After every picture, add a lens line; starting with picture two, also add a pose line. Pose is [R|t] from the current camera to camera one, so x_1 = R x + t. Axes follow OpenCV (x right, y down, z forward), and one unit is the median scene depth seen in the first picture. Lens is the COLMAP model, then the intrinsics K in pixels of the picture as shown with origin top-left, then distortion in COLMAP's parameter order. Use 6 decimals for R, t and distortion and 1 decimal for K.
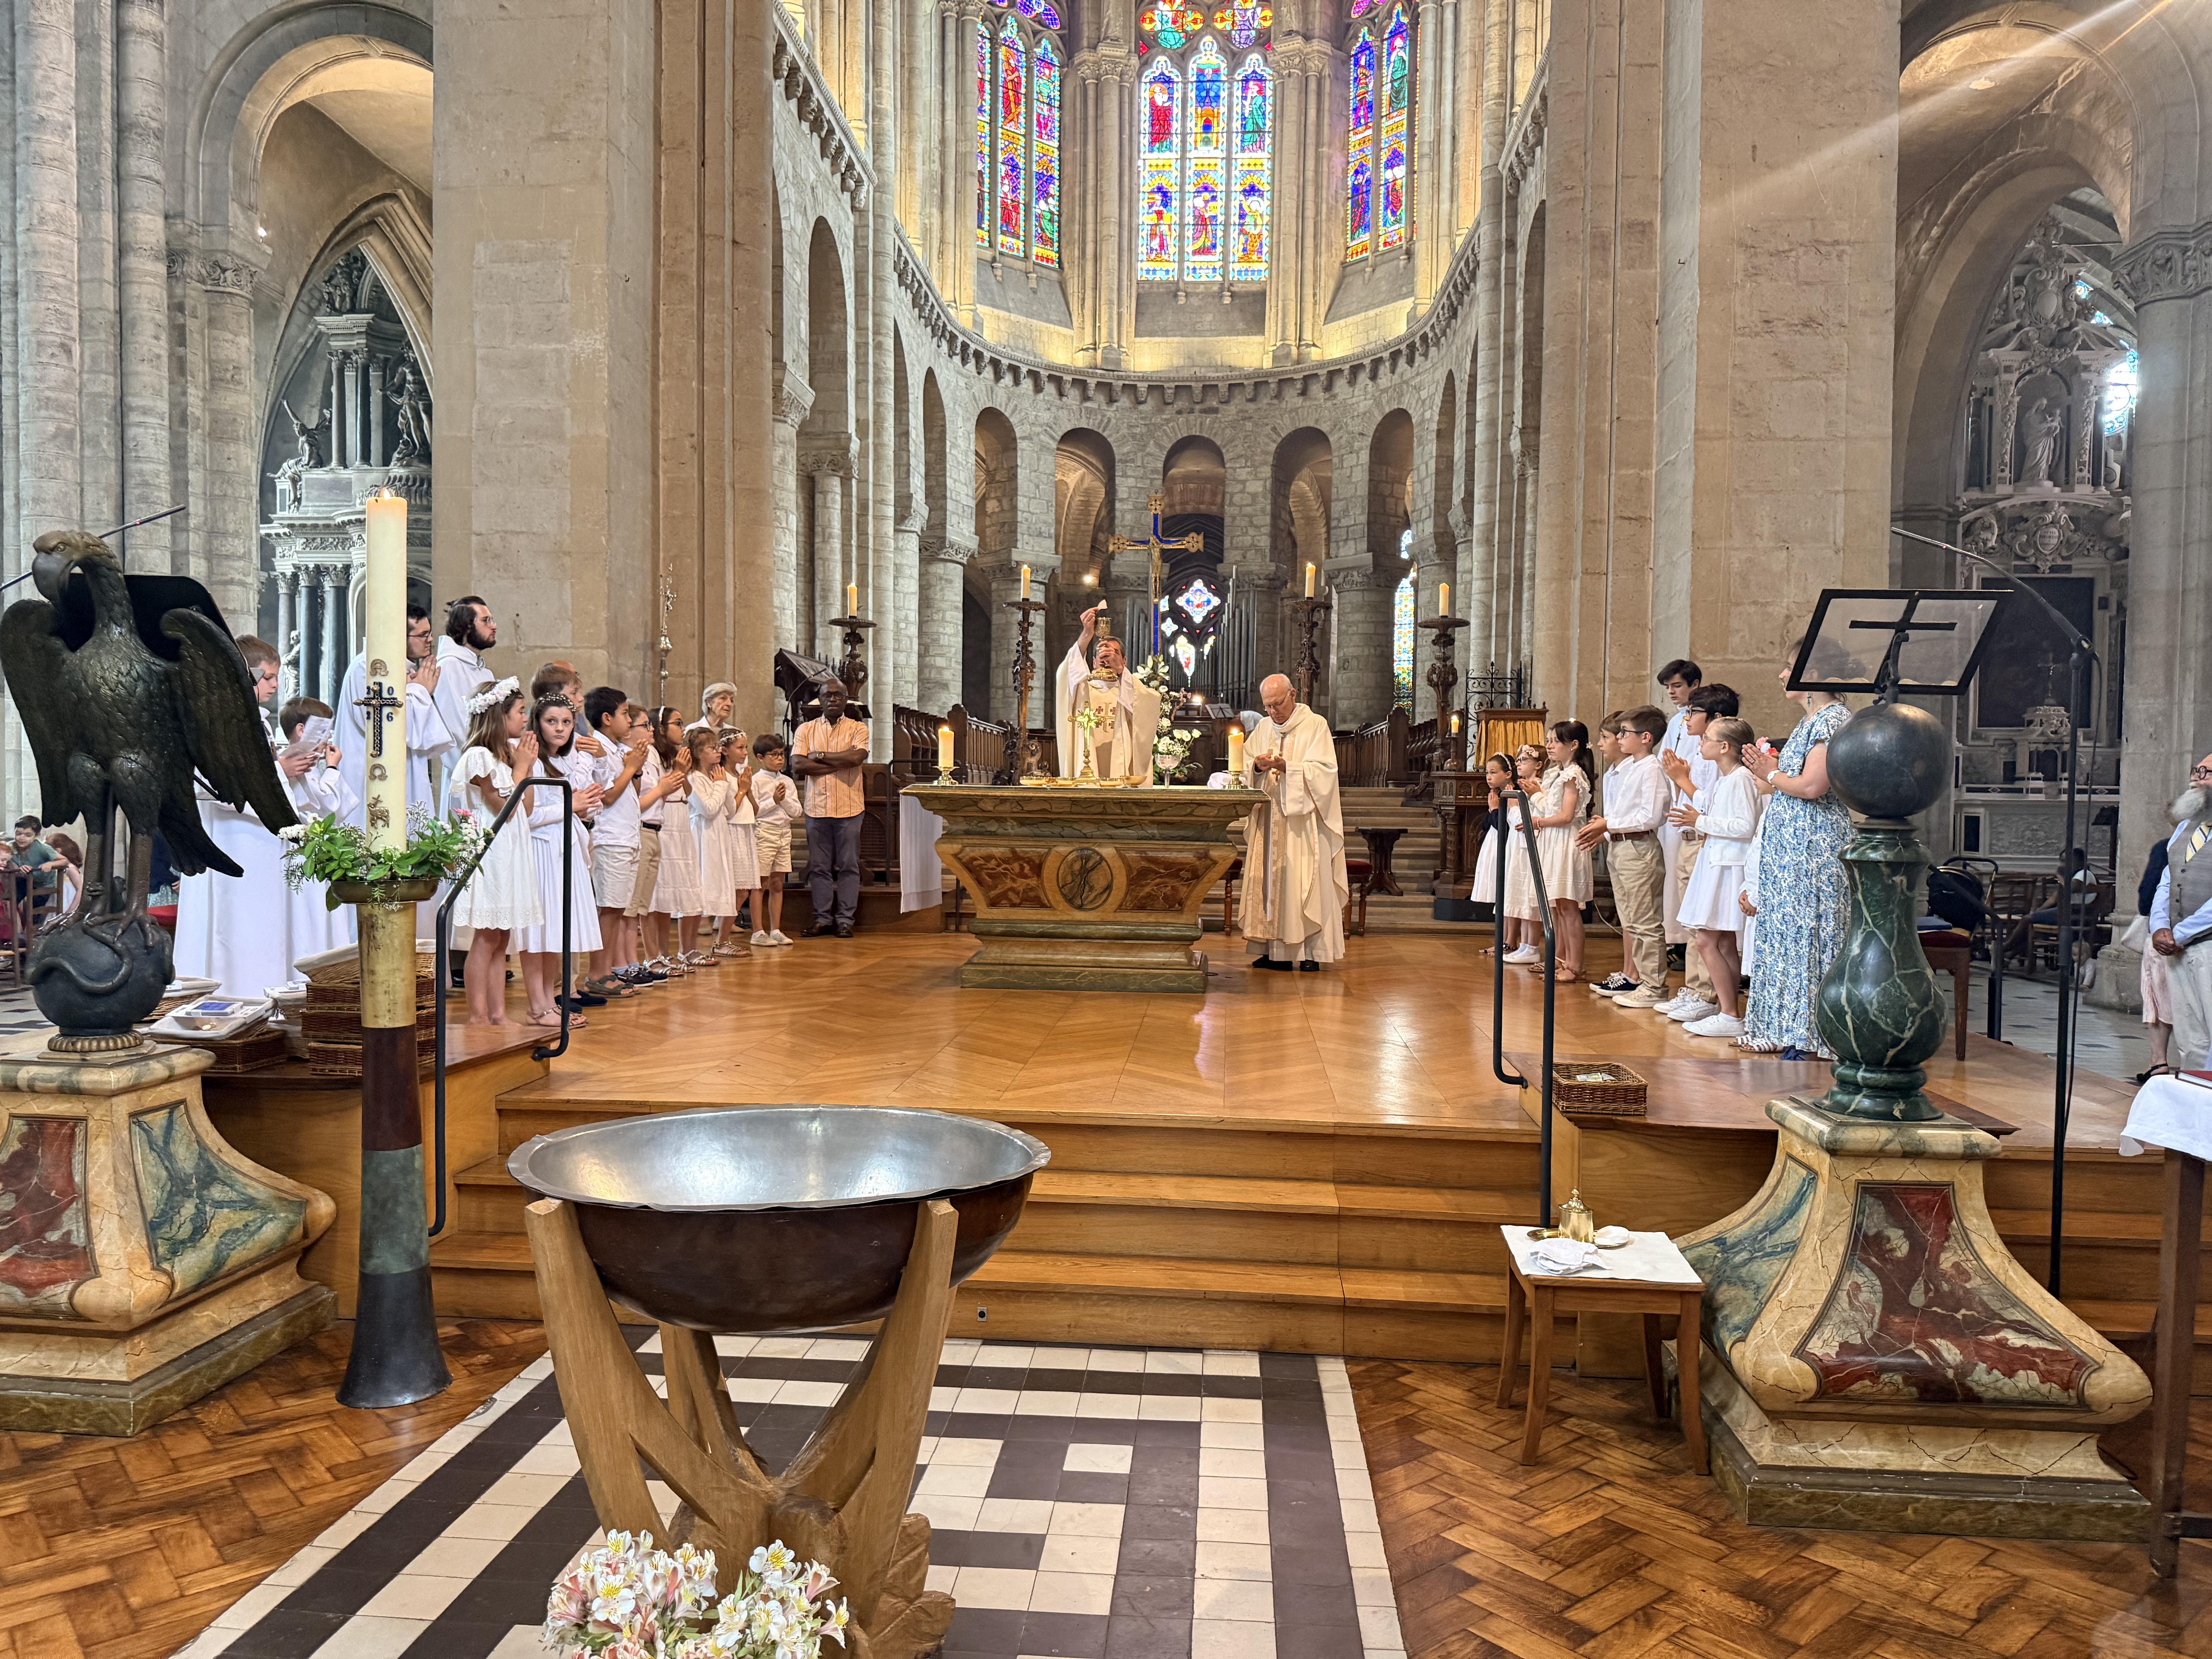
lens RADIAL K [[1552.9, 0, 1097.9], [0, 1552.9, 847.8], [0, 0, 1]] dist [0.087241, -0.102831]
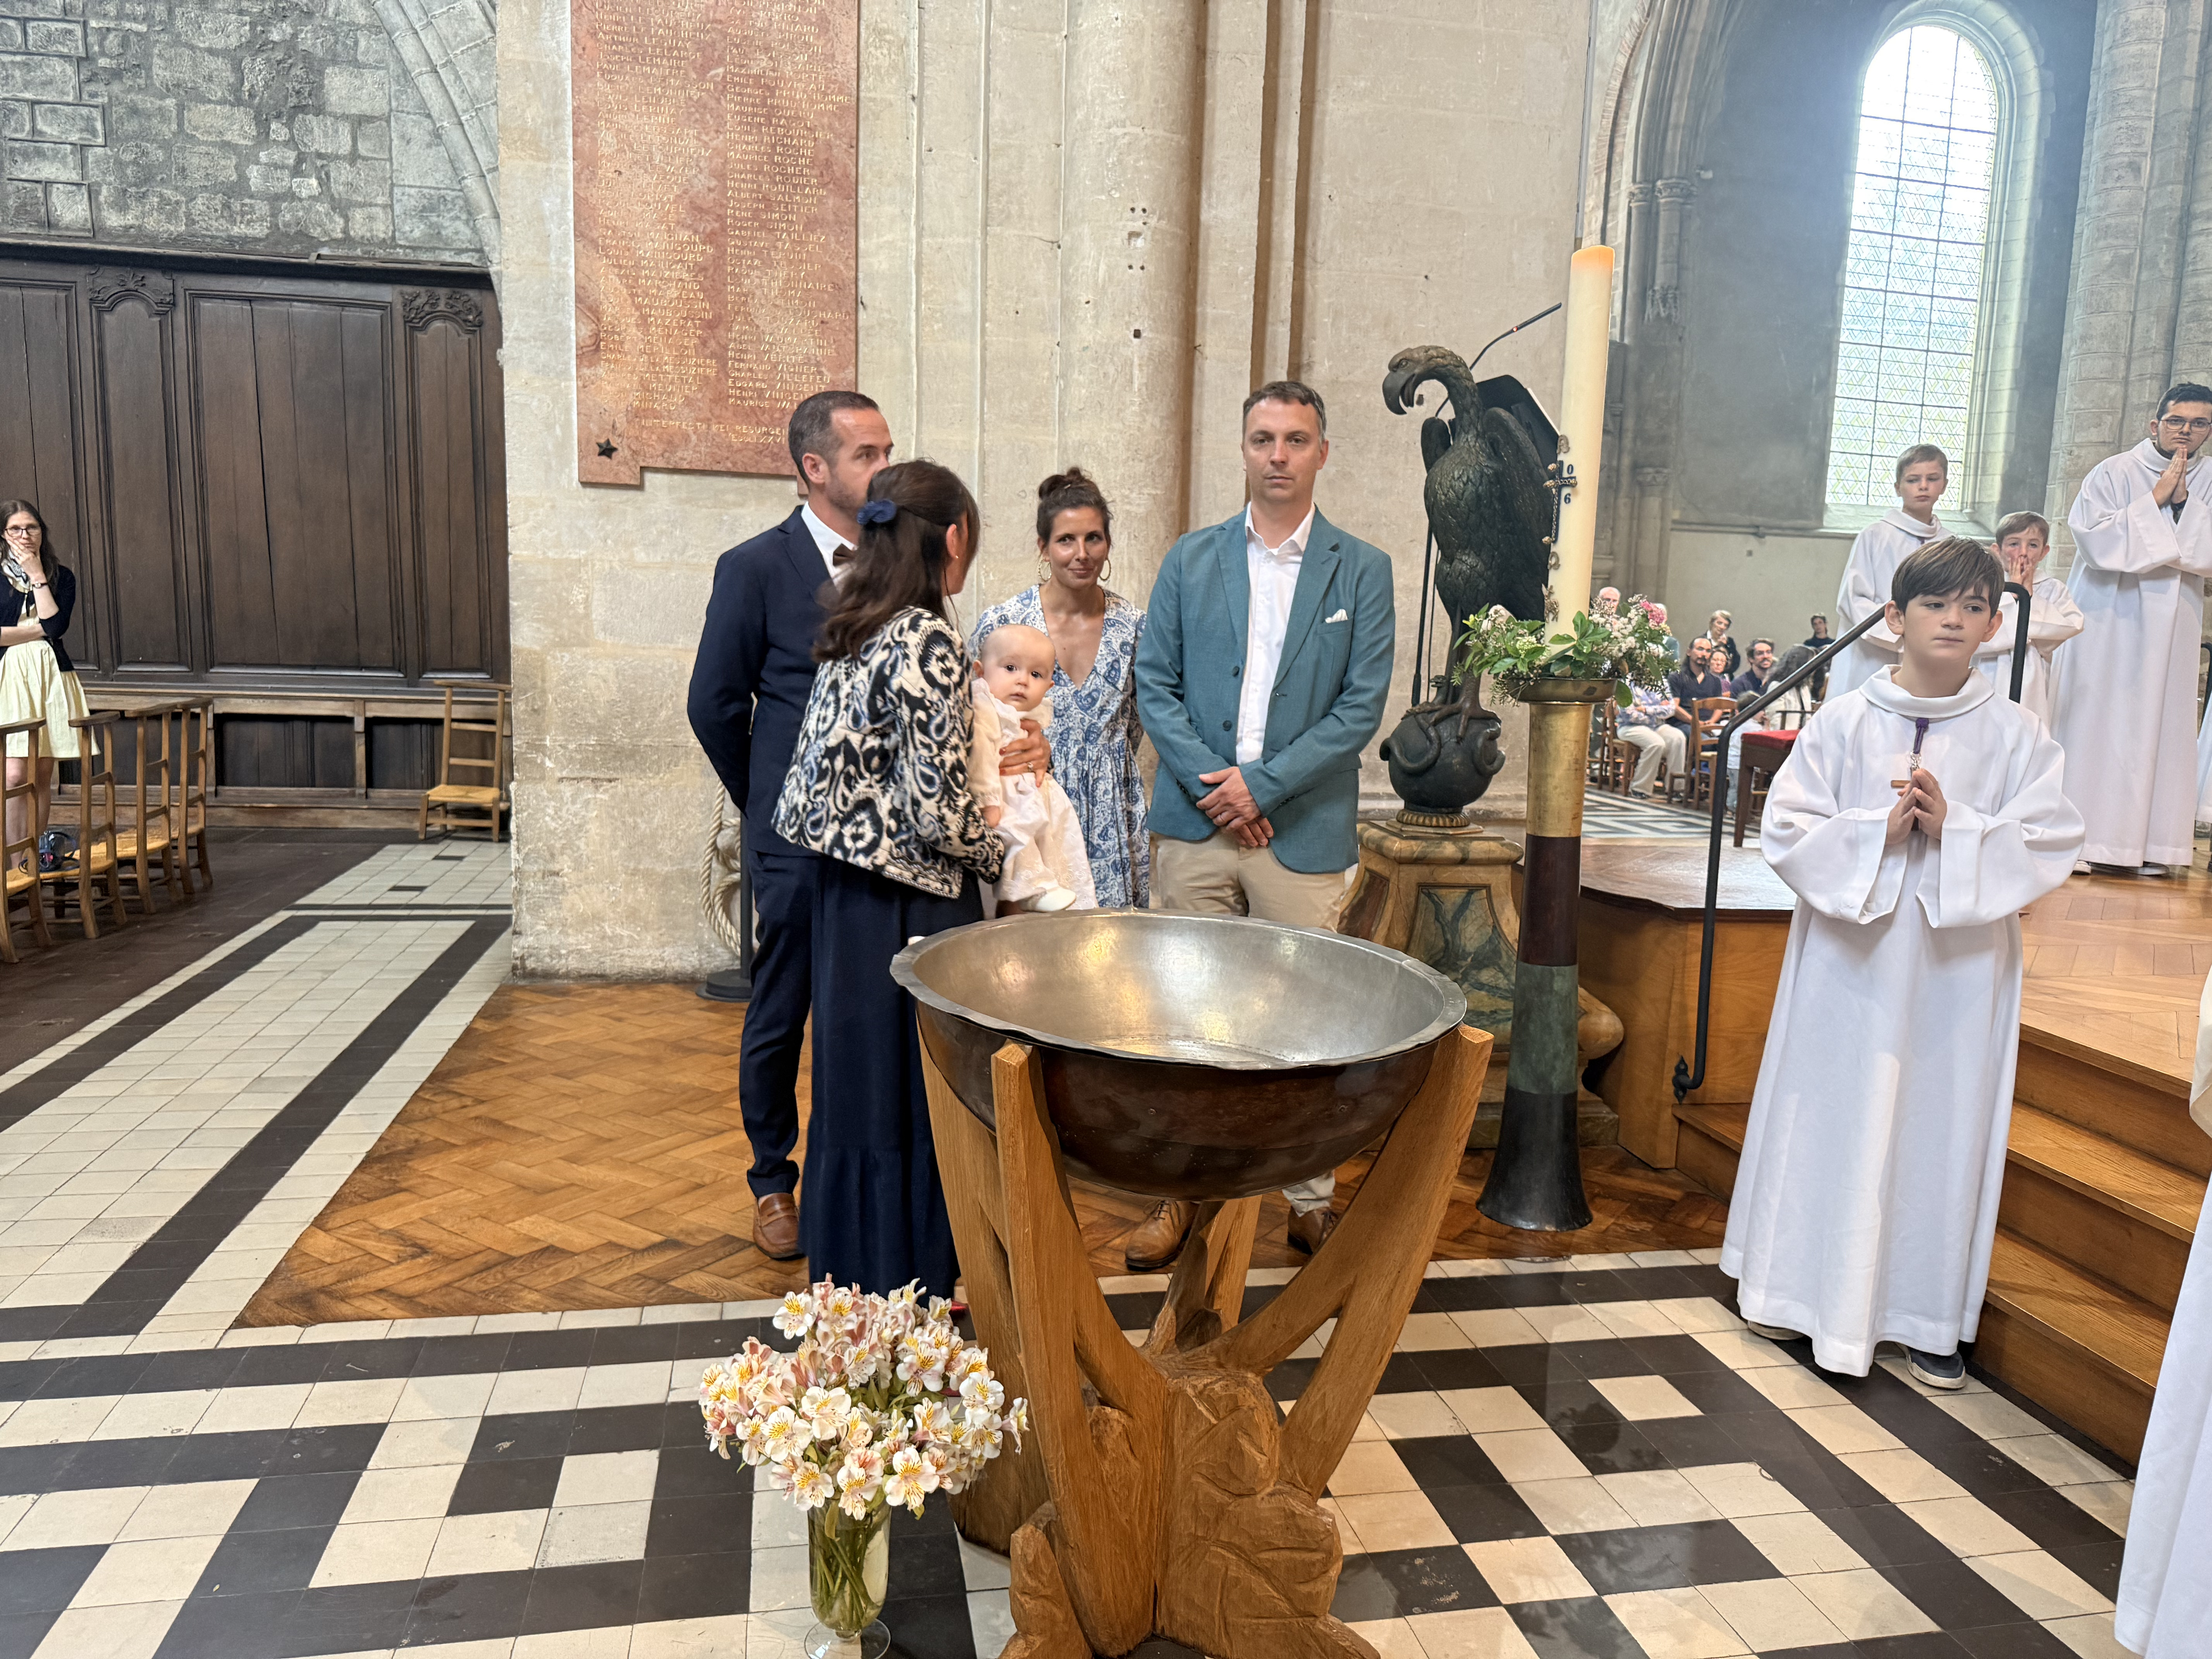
lens RADIAL K [[1584.2, 0, 1111.4], [0, 1584.2, 846.3], [0, 0, 1]] dist [0.002916, -0.014986]
pose [[0.283812, 0.133835, -0.949494, 0.072989], [-0.060324, 0.990742, 0.121617, 0.003727], [0.956981, 0.022761, 0.289258, 0.099247]]
